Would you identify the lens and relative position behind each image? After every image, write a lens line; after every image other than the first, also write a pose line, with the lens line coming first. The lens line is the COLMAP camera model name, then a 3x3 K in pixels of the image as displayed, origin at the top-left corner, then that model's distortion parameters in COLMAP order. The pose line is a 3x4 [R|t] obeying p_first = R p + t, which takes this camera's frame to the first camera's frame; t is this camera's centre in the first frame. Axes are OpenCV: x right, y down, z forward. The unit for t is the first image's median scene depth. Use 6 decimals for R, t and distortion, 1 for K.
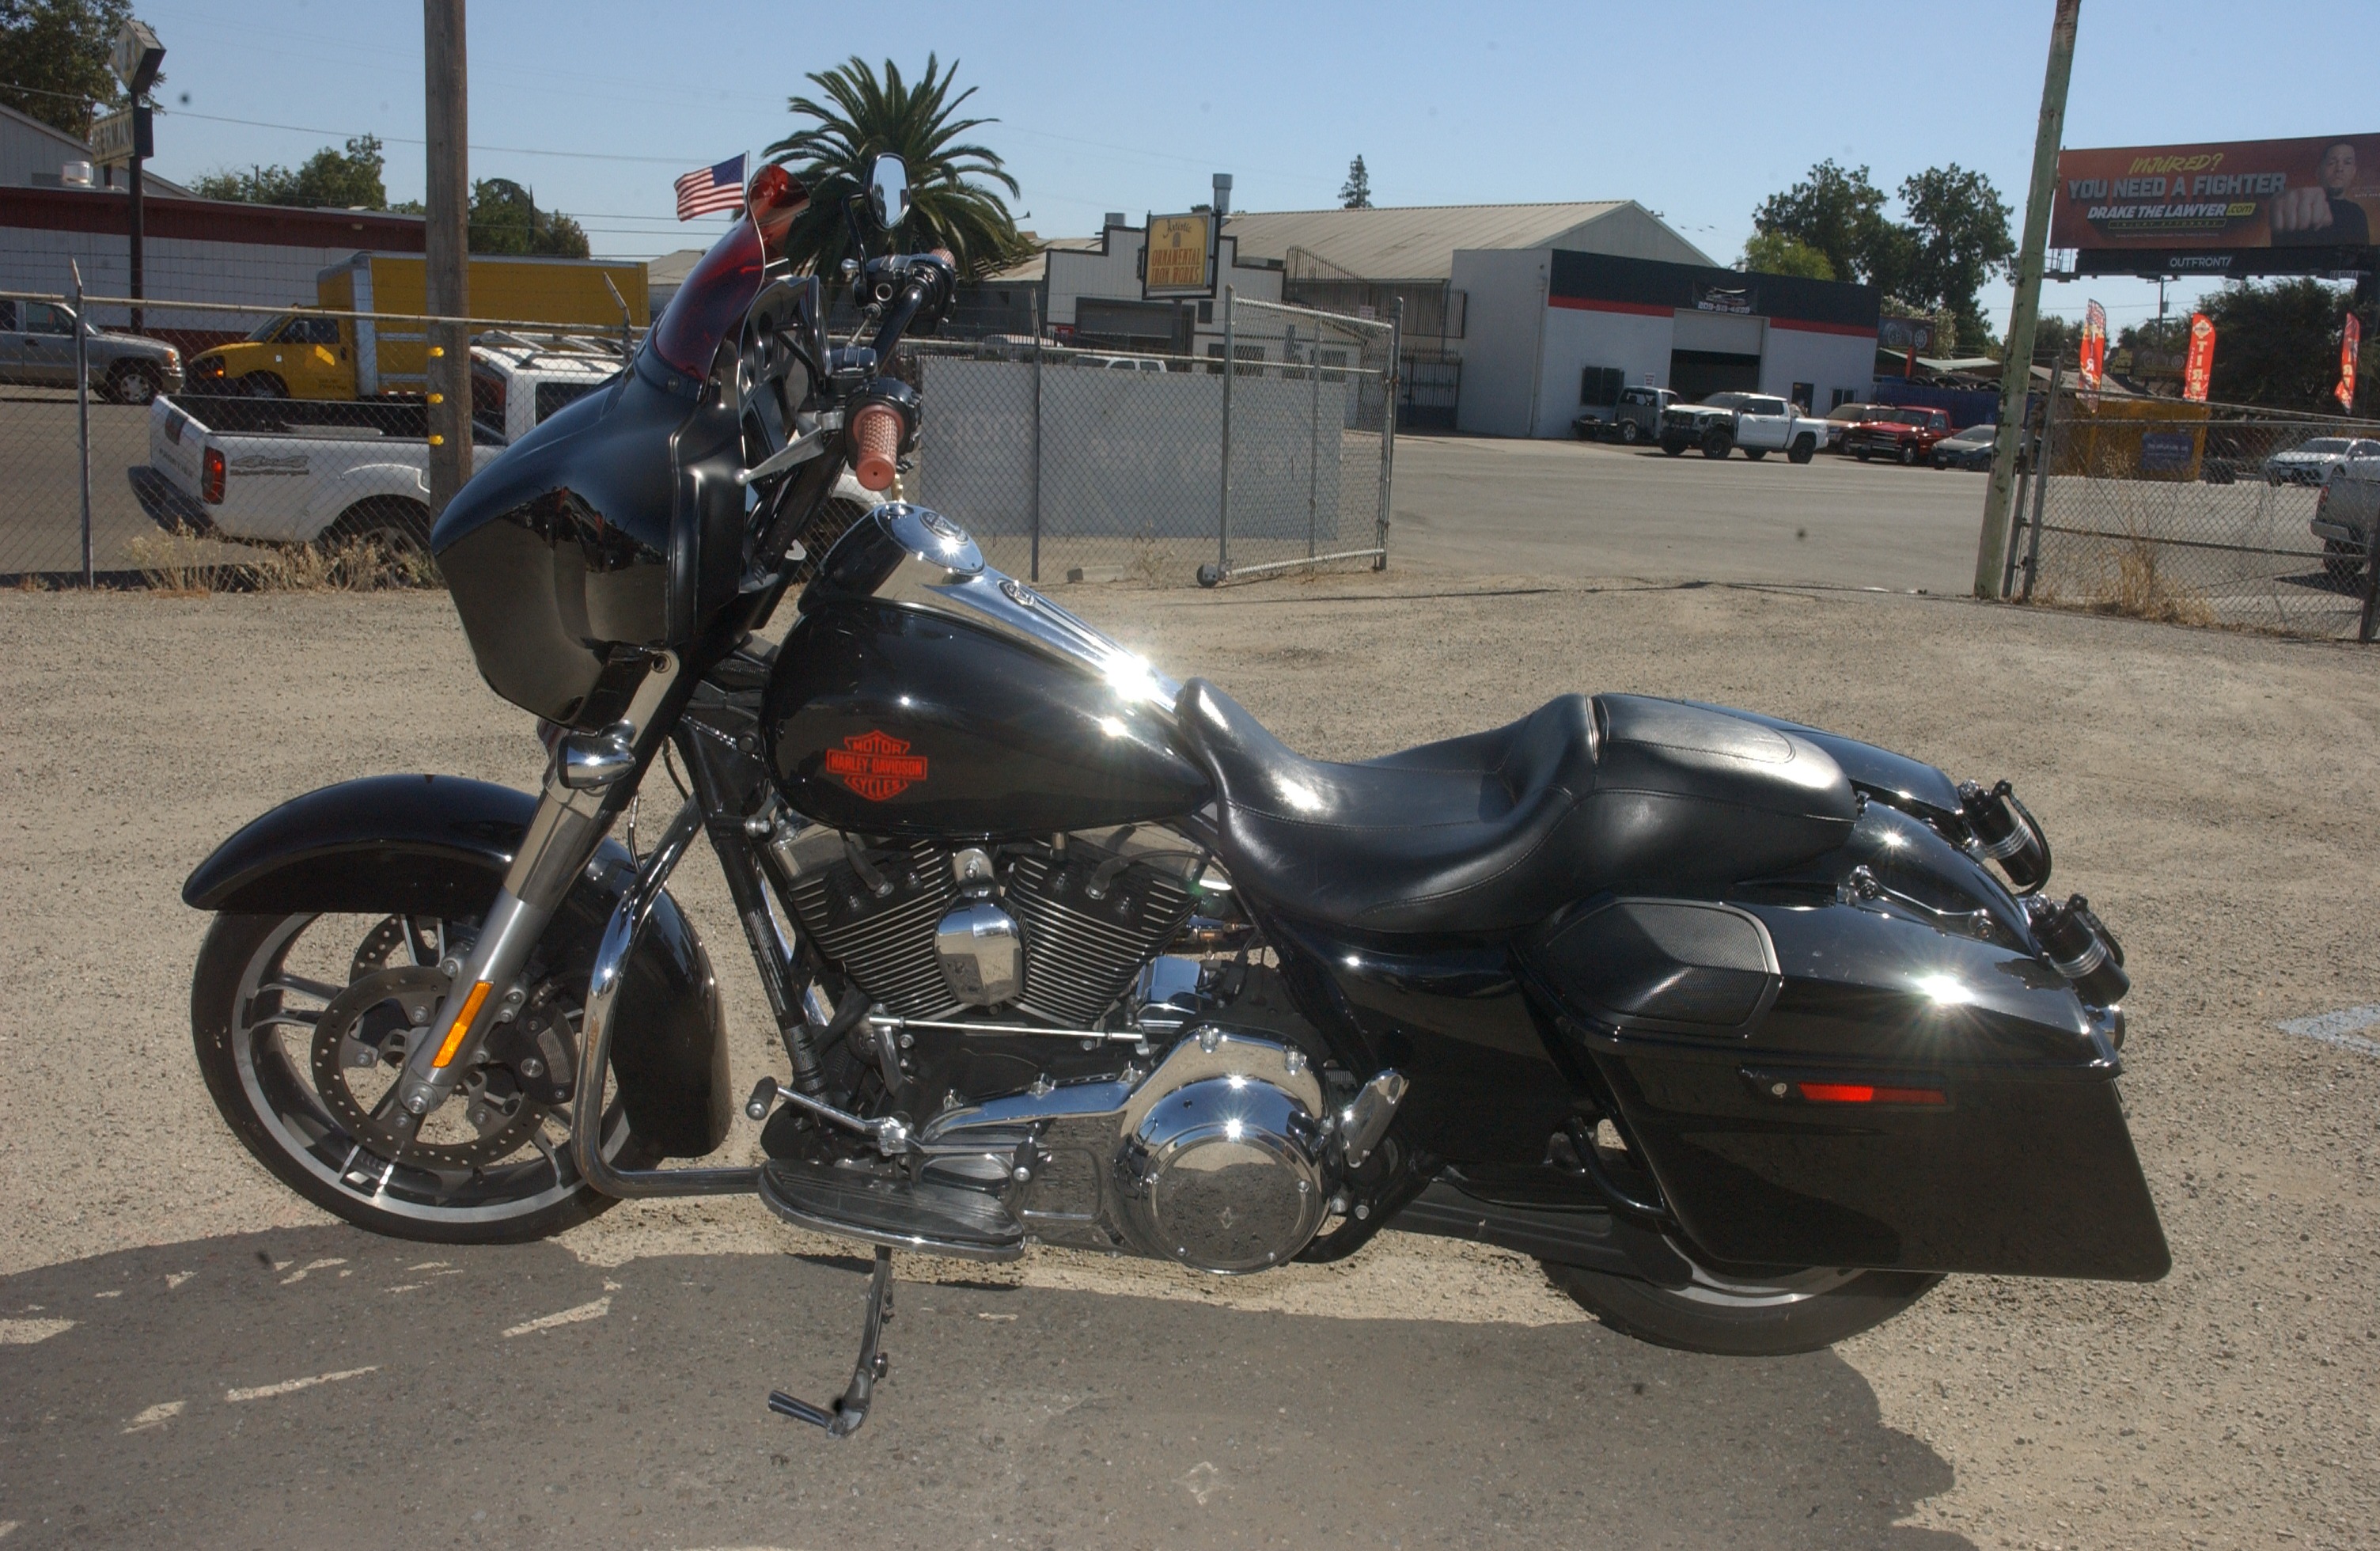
lens RADIAL K [[2522.3, 0, 1190.0], [0, 2522.3, 775.5], [0, 0, 1]] dist [-0.069775, 0.450022]
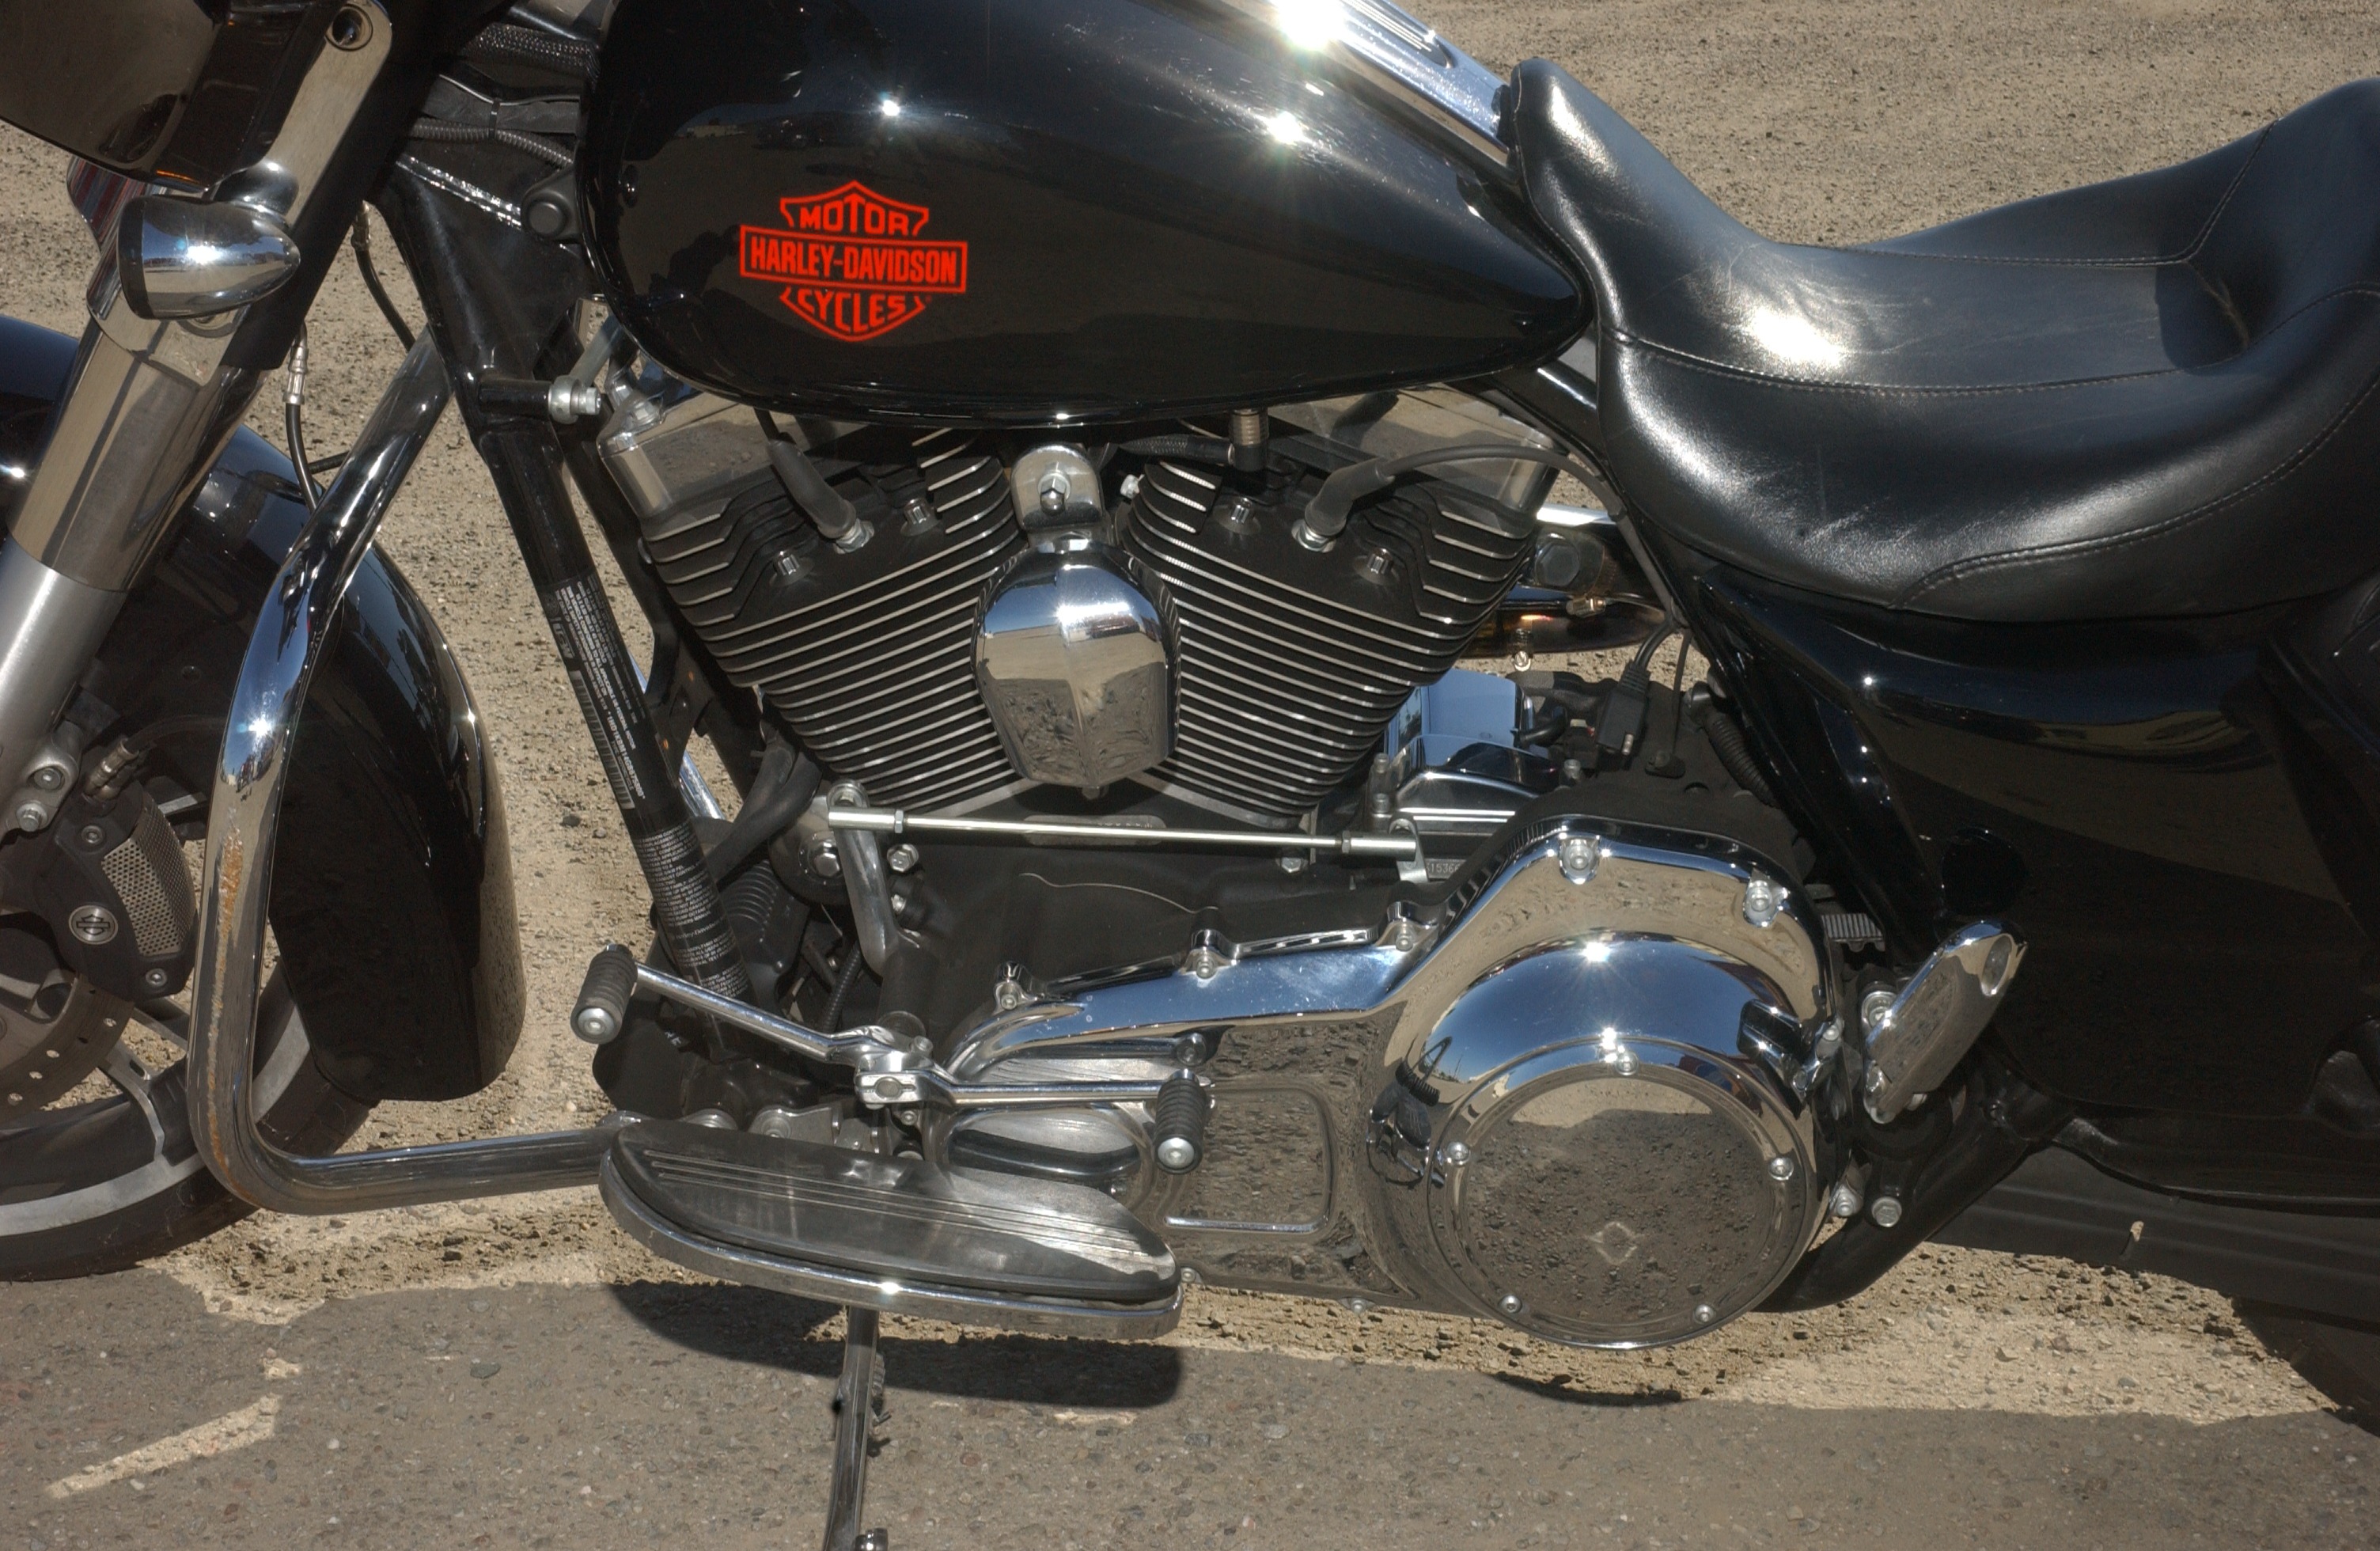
lens RADIAL K [[4062.5, 0, 1190.0], [0, 4062.5, 775.5], [0, 0, 1]] dist [0.035831, 1.114493]
pose [[0.999905, -0.011792, 0.007185, -0.065710], [0.010867, 0.993023, 0.117420, 0.002155], [-0.008519, -0.117331, 0.993056, 0.256065]]
